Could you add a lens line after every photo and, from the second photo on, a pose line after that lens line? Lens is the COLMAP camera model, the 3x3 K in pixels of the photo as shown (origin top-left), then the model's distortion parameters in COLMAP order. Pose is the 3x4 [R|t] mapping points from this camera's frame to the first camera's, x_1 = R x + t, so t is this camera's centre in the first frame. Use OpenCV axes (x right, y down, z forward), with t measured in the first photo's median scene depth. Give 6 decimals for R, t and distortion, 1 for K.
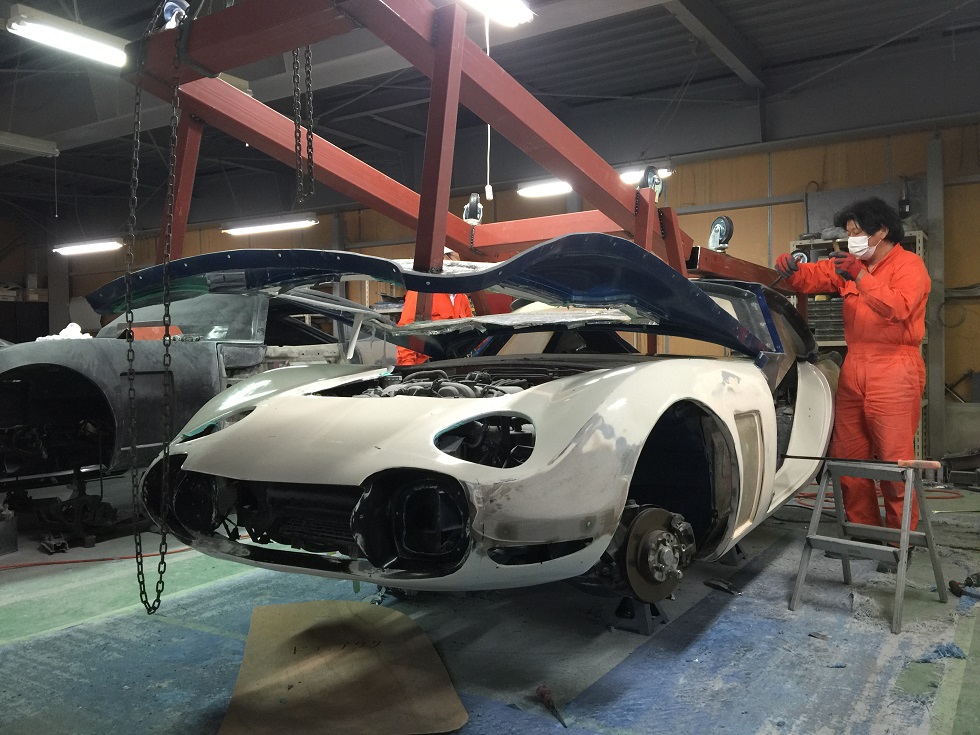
lens RADIAL K [[819.5, 0, 485.9], [0, 819.5, 368.7], [0, 0, 1]] dist [0.072878, -0.123417]
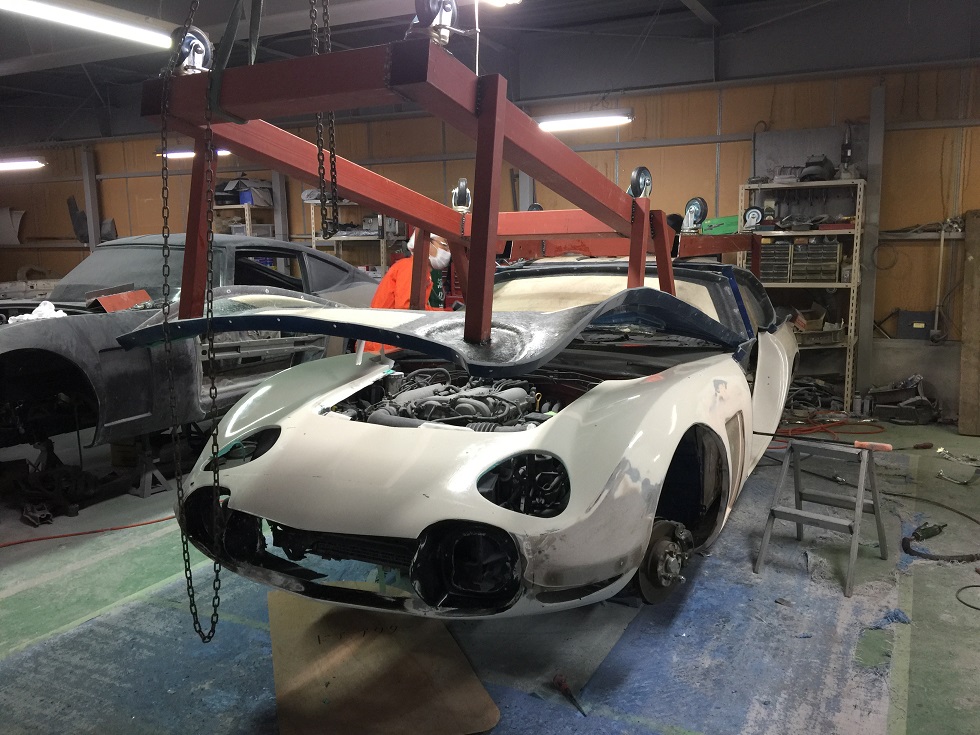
lens RADIAL K [[818.7, 0, 490.0], [0, 818.7, 367.5], [0, 0, 1]] dist [0.080956, -0.140385]
pose [[0.994833, -0.017509, 0.100001, -0.113147], [0.003639, 0.990533, 0.137229, -0.161958], [-0.101457, -0.136156, 0.985479, -0.037472]]
